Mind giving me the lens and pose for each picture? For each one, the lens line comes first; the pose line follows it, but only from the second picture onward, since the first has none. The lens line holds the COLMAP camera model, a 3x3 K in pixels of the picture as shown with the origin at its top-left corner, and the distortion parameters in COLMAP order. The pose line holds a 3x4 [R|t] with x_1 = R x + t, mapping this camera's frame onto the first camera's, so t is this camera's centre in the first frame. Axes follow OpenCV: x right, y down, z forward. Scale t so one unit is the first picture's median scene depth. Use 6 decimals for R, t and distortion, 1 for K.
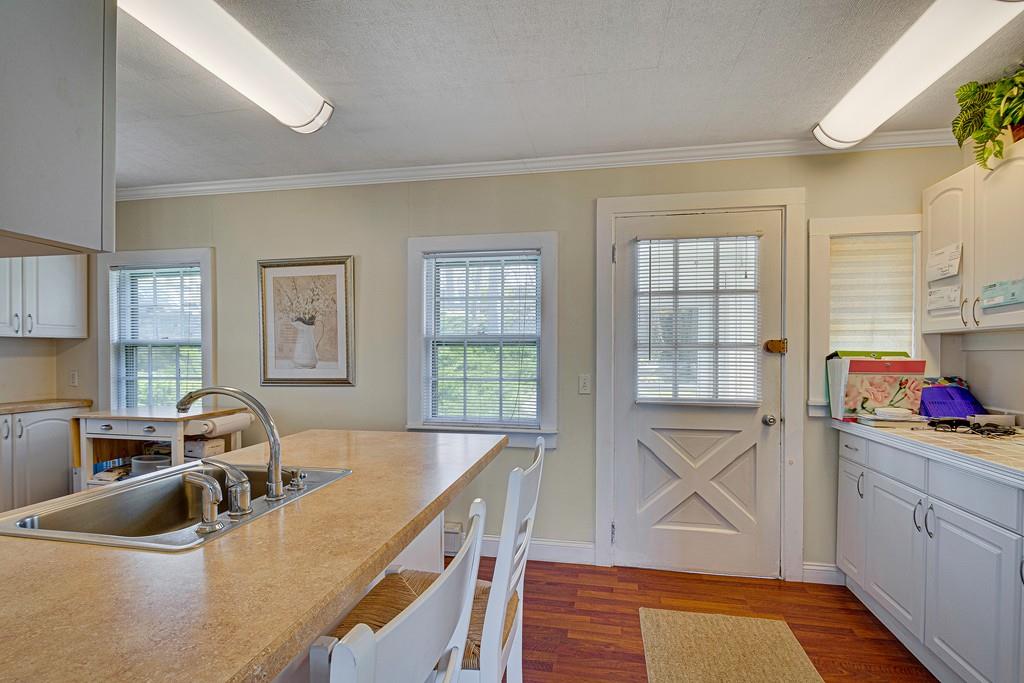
lens RADIAL K [[461.5, 0, 537.6], [0, 461.5, 357.1], [0, 0, 1]] dist [0.000402, -0.007474]
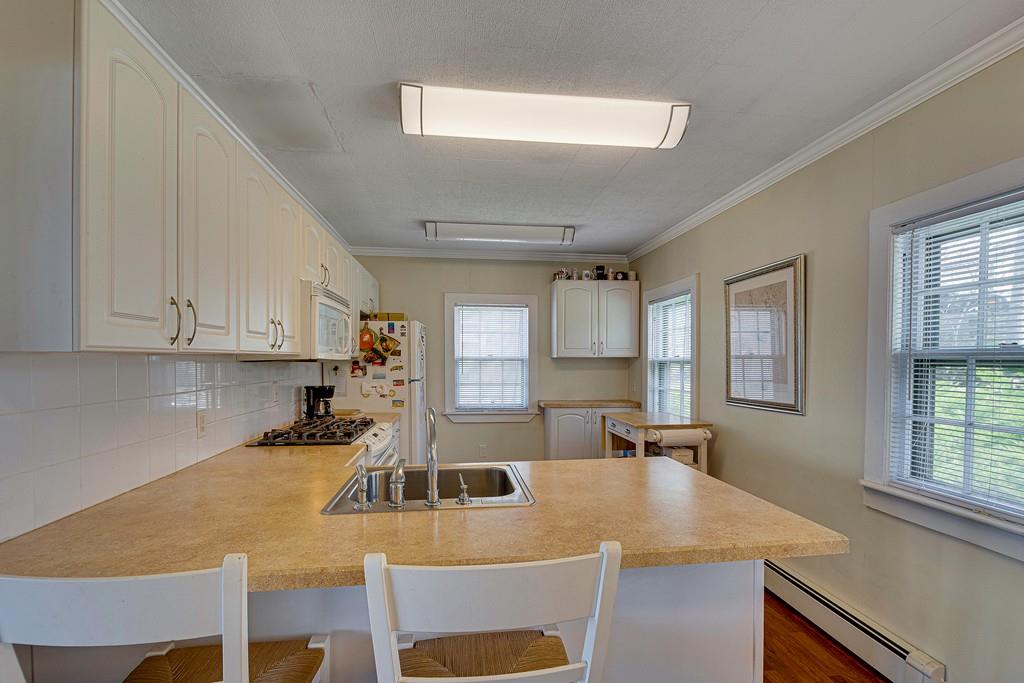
lens RADIAL K [[448.6, 0, 500.0], [0, 448.6, 365.5], [0, 0, 1]] dist [0.003021, -0.006811]
pose [[0.288137, 0.008685, -0.957550, 0.195464], [-0.012524, 0.999908, 0.005301, -0.021110], [0.957507, 0.010465, 0.288219, 0.263788]]
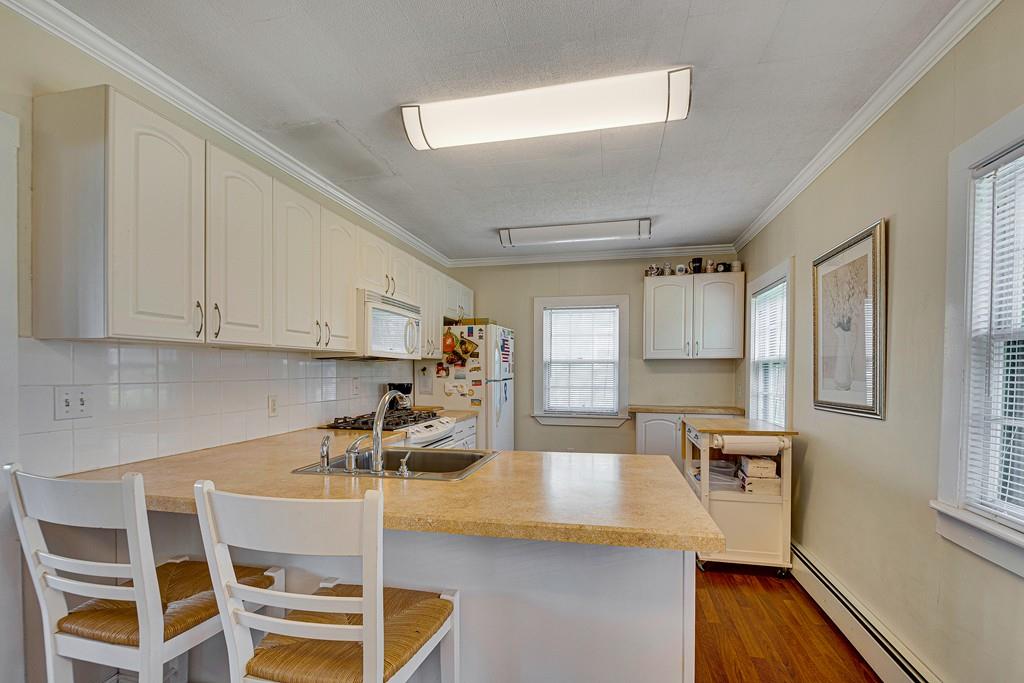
lens RADIAL K [[448.6, 0, 498.5], [0, 448.6, 375.1], [0, 0, 1]] dist [0.003021, -0.006811]
pose [[-0.046096, 0.007732, -0.998907, 0.248978], [-0.014001, 0.999867, 0.008385, 0.002596], [0.998839, 0.014372, -0.045982, 0.484740]]
